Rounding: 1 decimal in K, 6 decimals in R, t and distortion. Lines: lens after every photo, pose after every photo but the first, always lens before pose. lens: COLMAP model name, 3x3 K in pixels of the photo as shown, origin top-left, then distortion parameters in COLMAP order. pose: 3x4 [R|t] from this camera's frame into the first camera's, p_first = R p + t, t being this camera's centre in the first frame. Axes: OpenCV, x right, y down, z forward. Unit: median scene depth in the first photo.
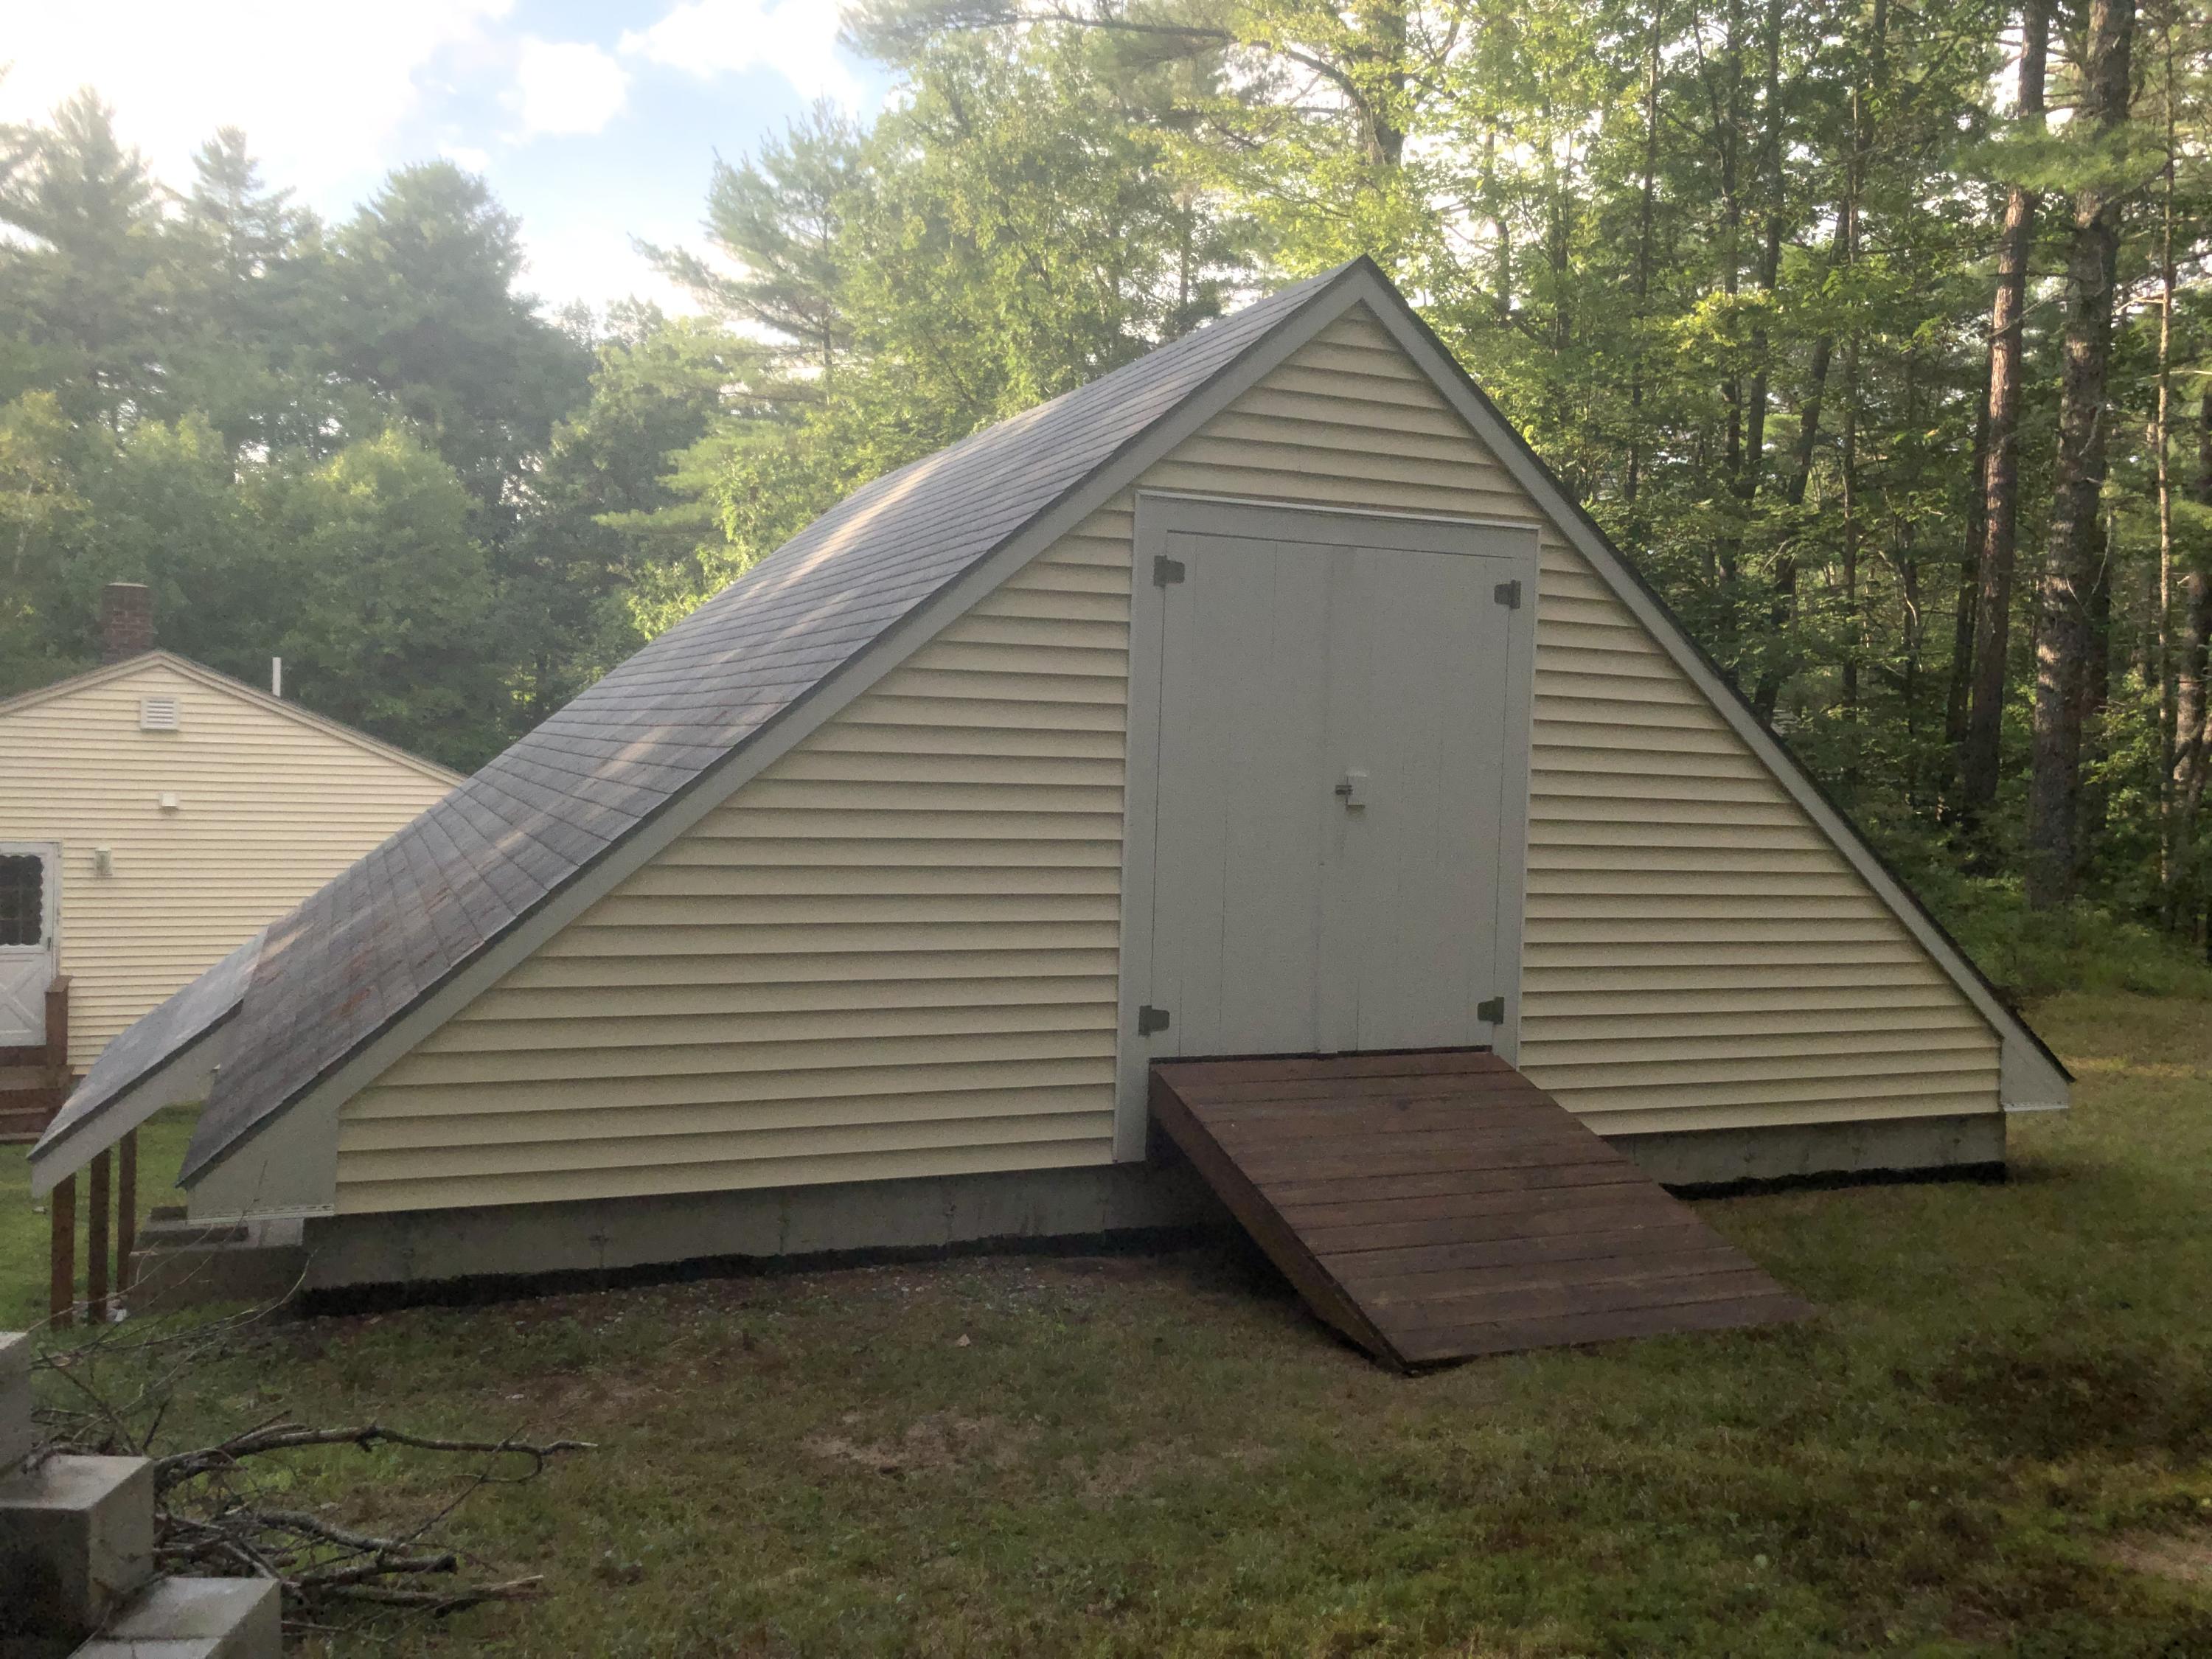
lens RADIAL K [[1796.5, 0, 1106.0], [0, 1796.5, 829.5], [0, 0, 1]] dist [0.053530, -0.011486]
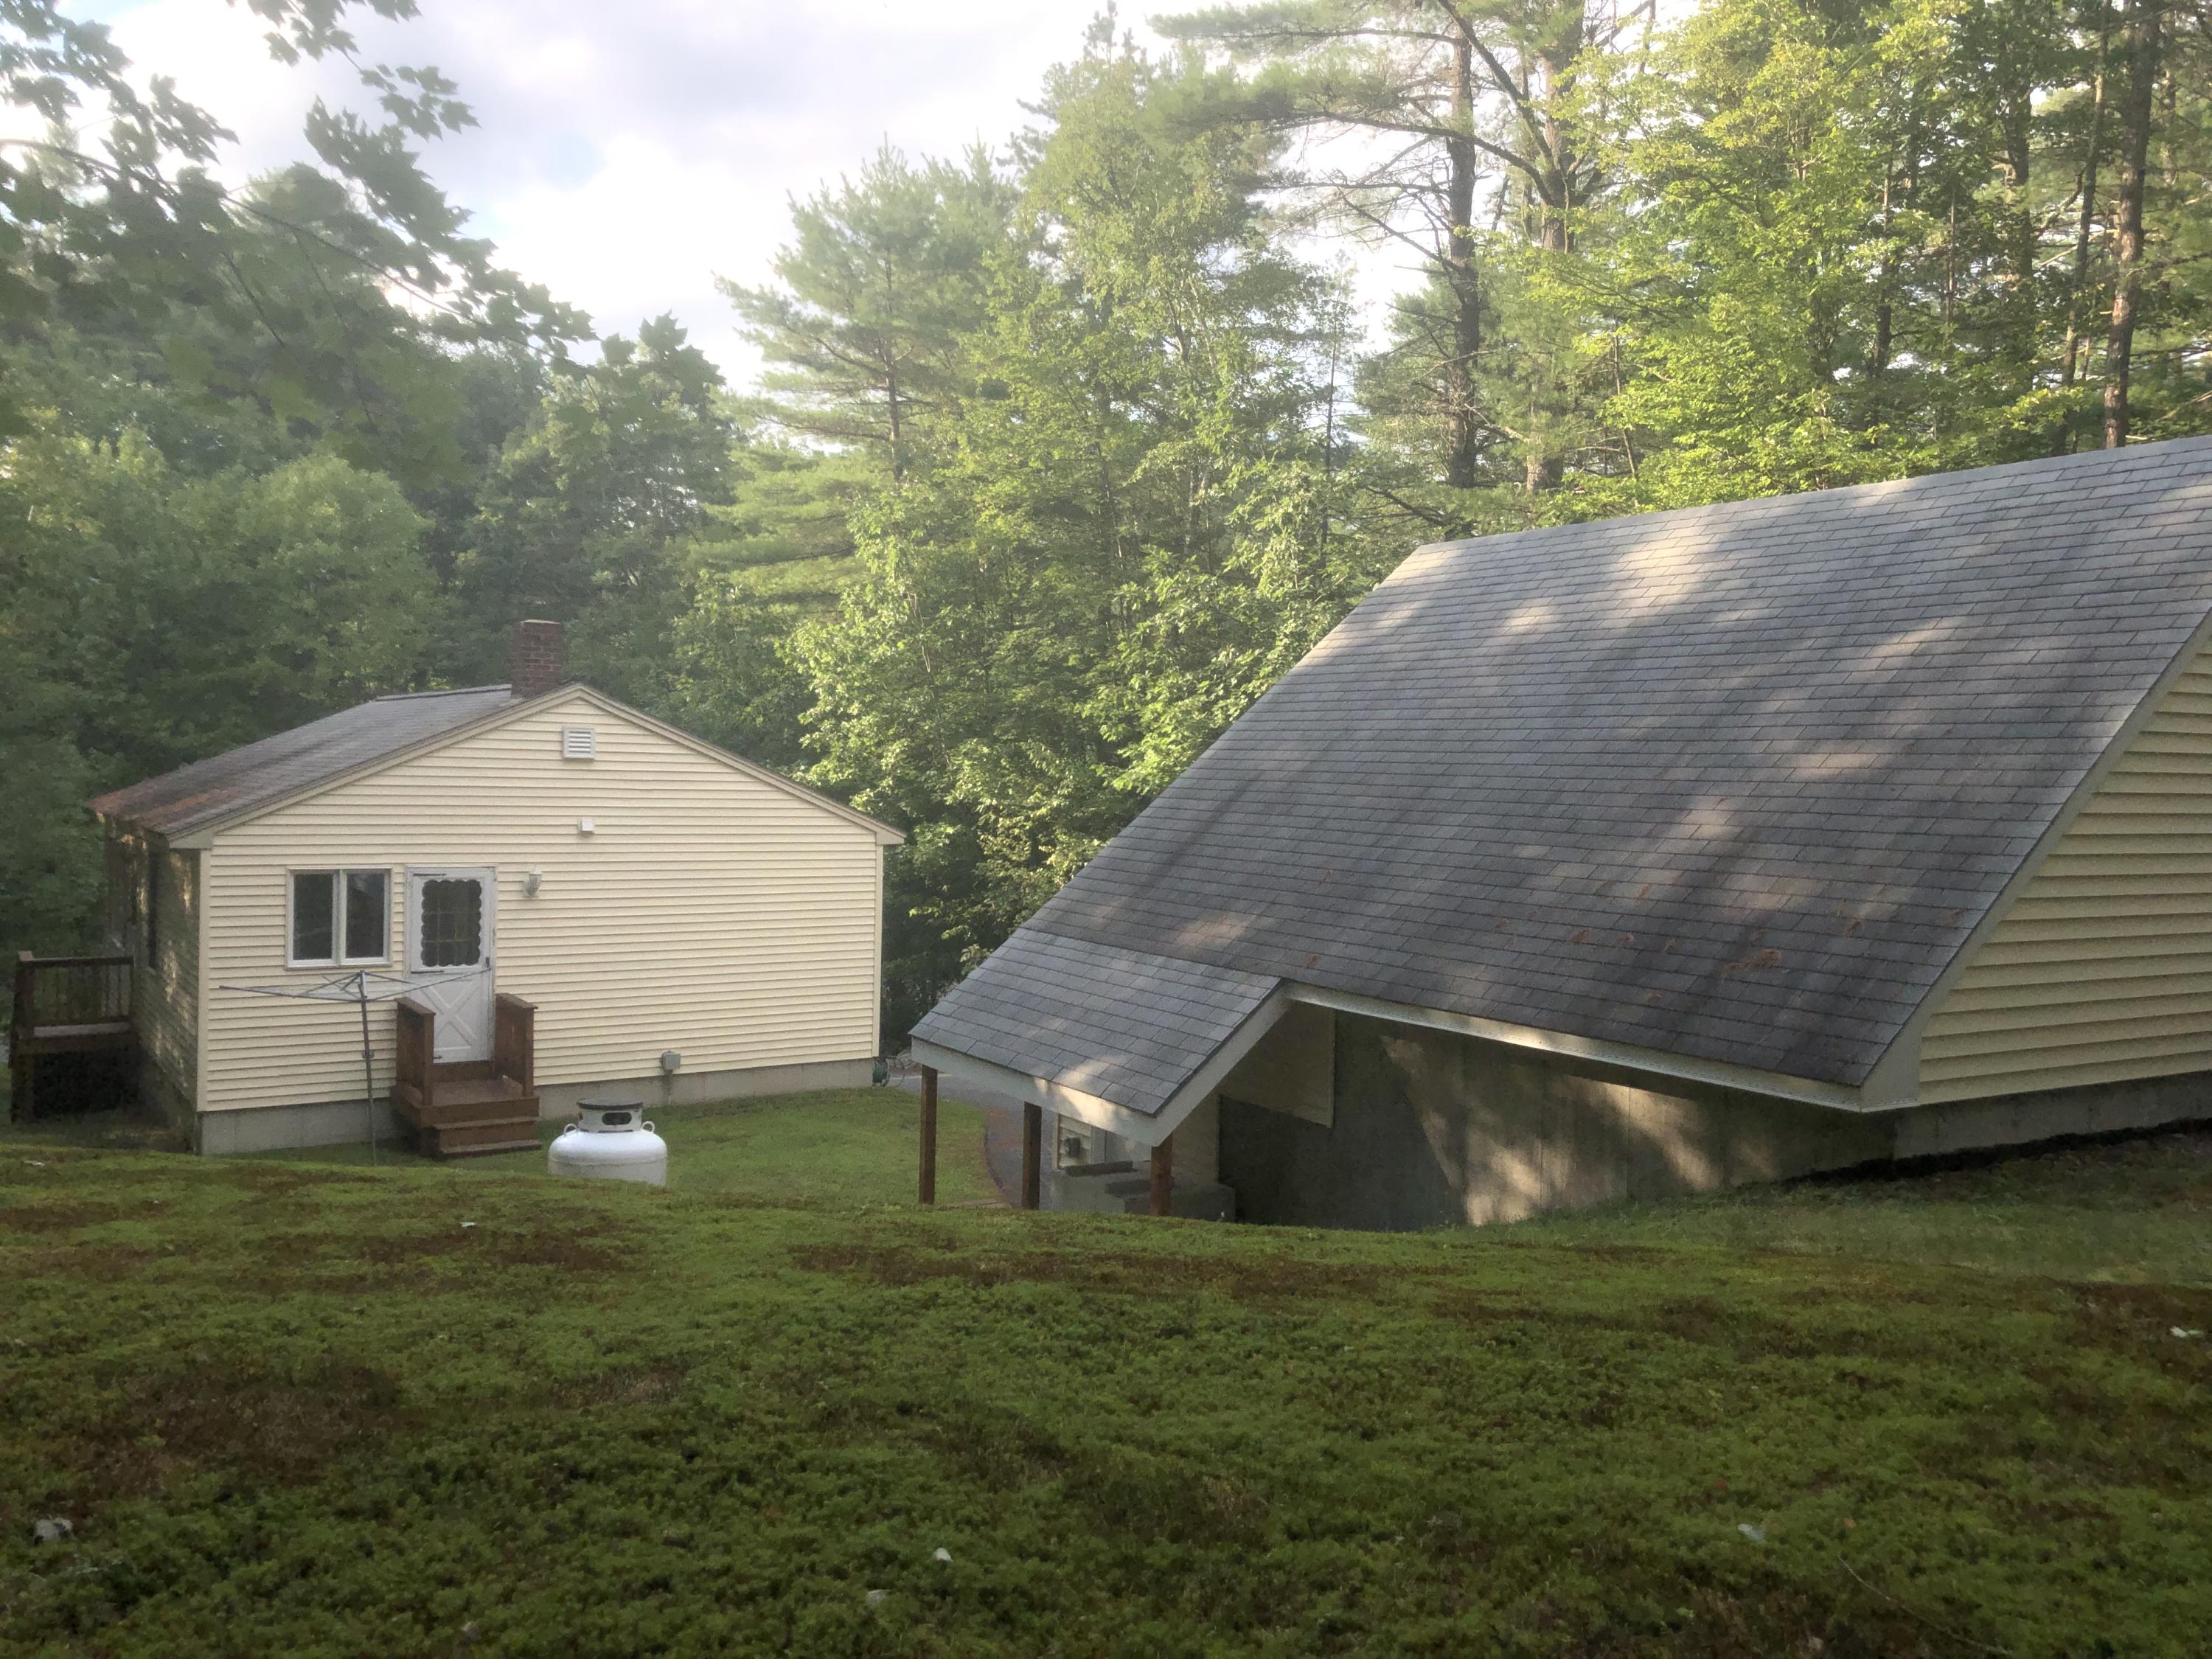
lens RADIAL K [[1796.5, 0, 1106.0], [0, 1796.5, 829.5], [0, 0, 1]] dist [0.053530, -0.011486]
pose [[0.985448, -0.018595, 0.168960, -0.347118], [0.019947, 0.999781, -0.006312, -0.000754], [-0.168805, 0.009591, 0.985603, -0.074551]]
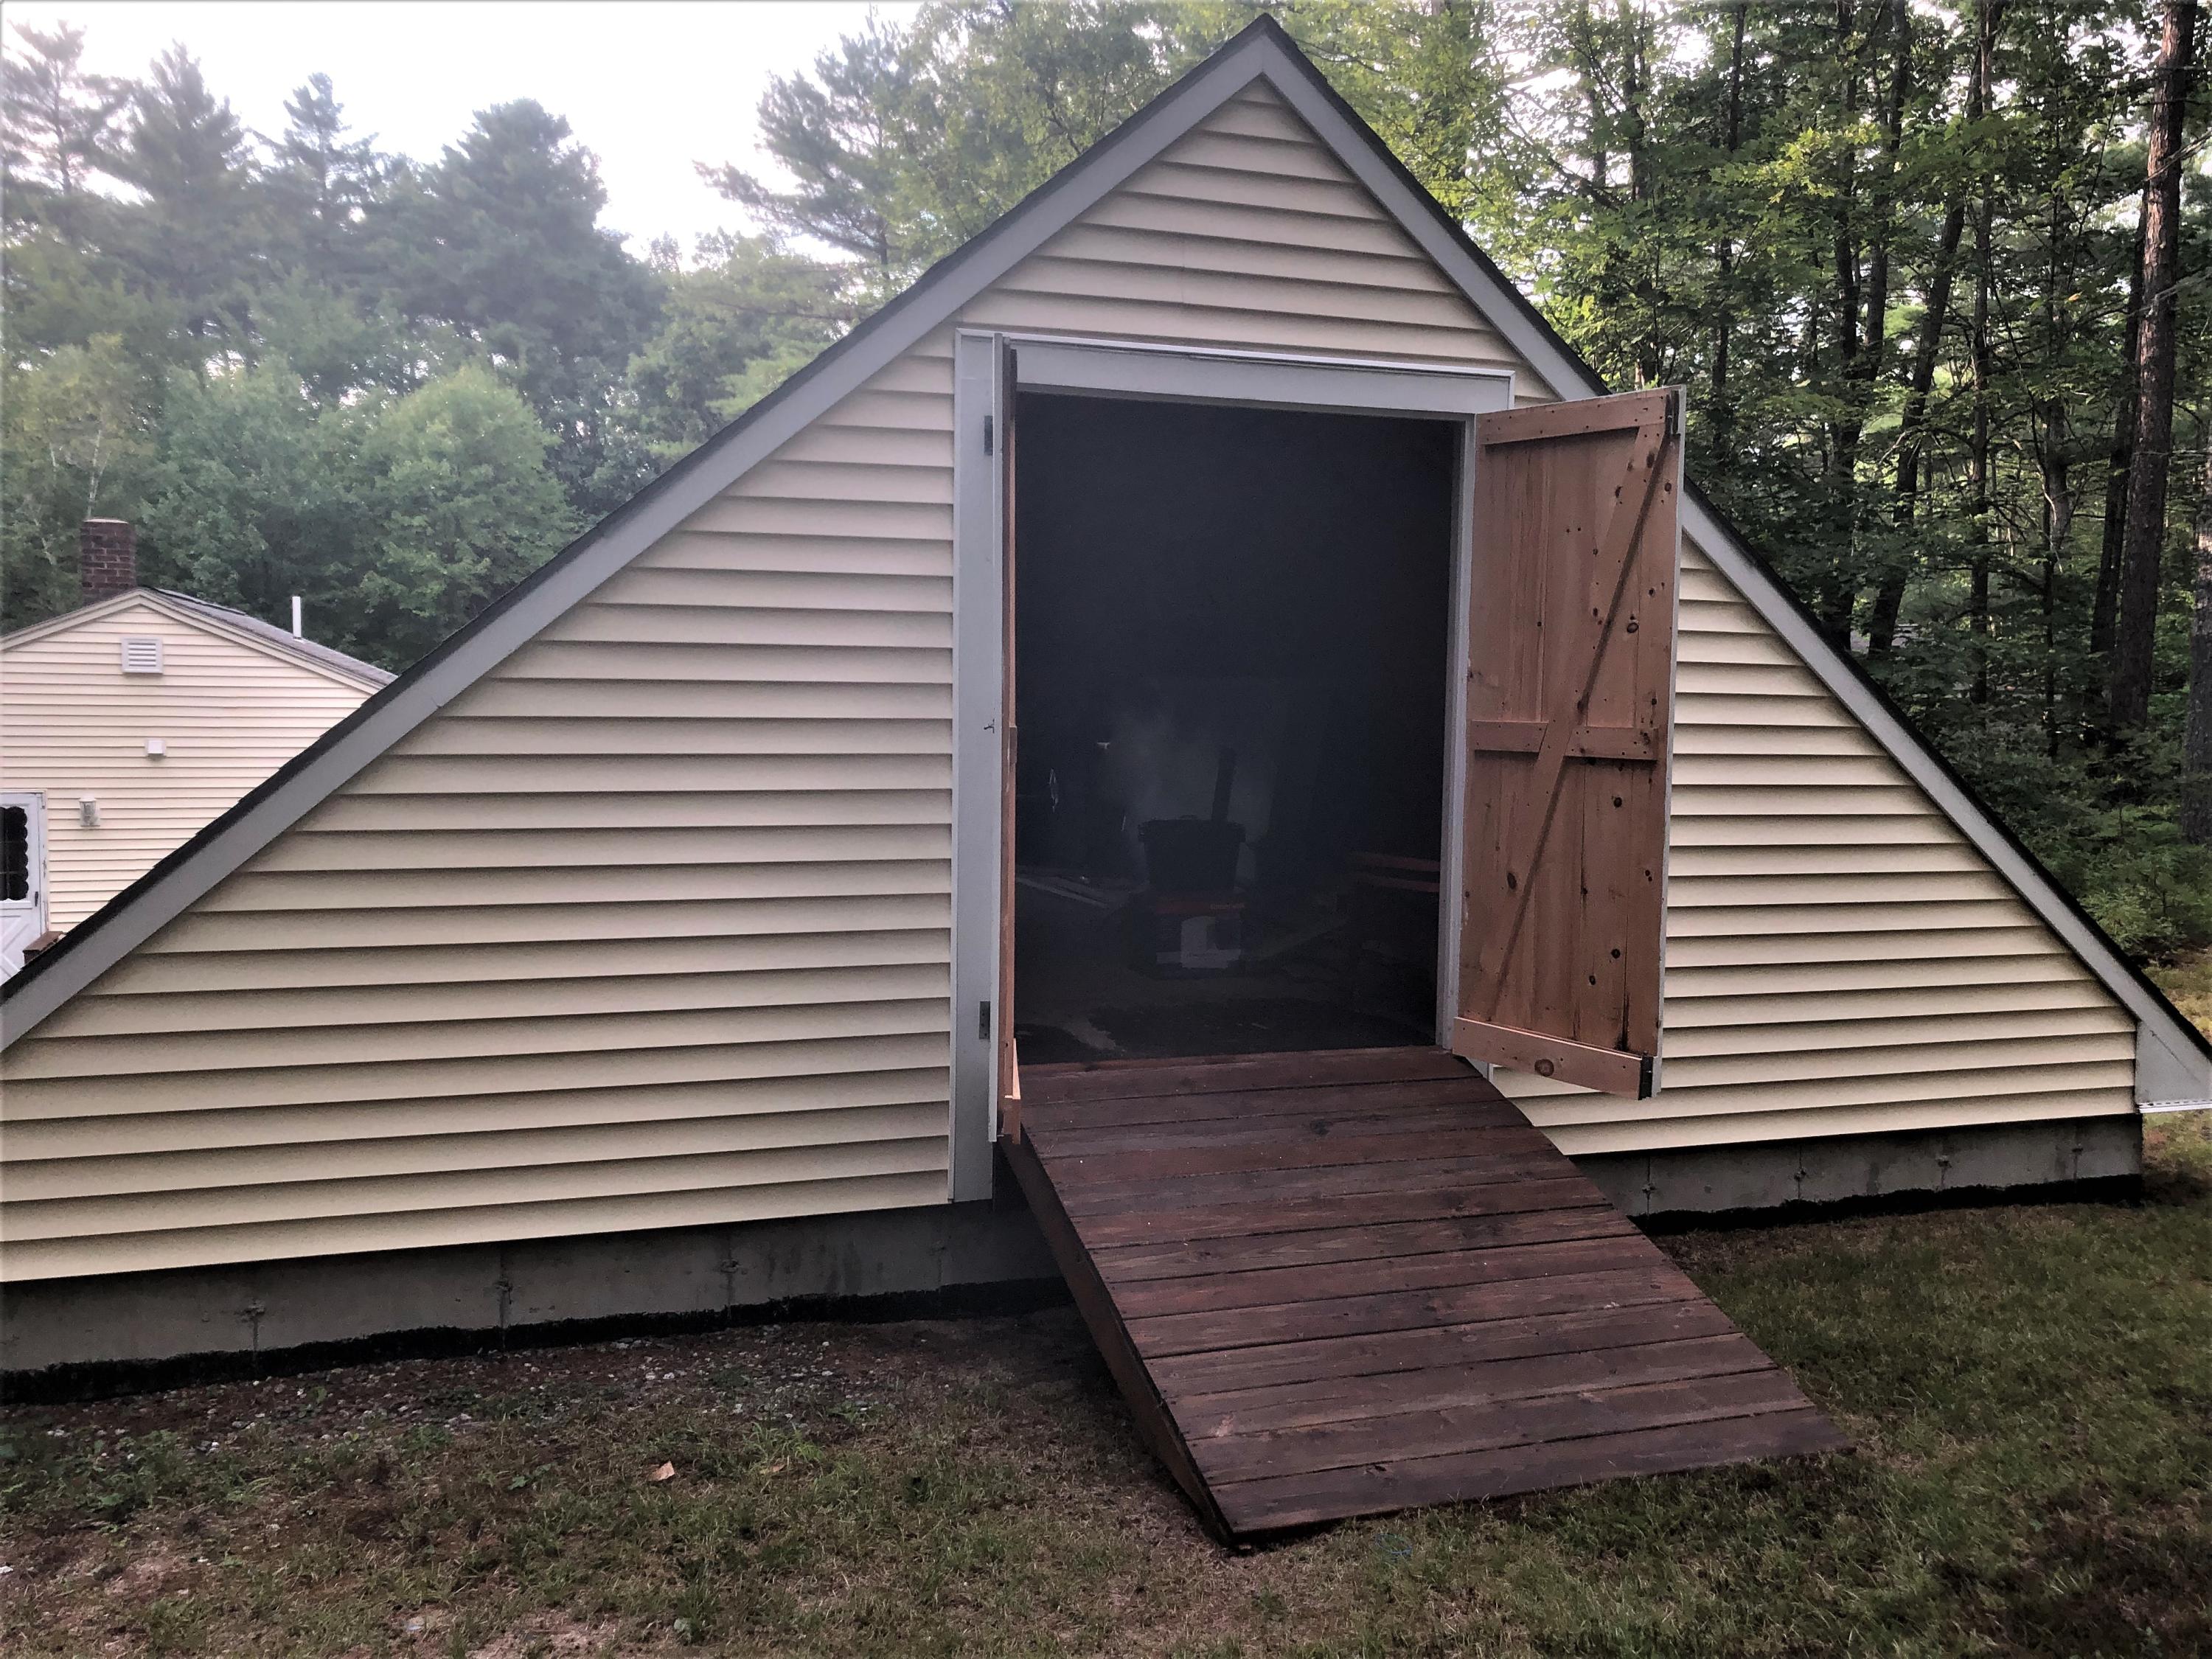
lens RADIAL K [[1802.7, 0, 1108.4], [0, 1802.7, 803.6], [0, 0, 1]] dist [0.034403, 0.013024]
pose [[0.997595, -0.012022, -0.068265, 0.041283], [0.013606, 0.999647, 0.022799, -0.001187], [0.067966, -0.023673, 0.997407, 0.073650]]
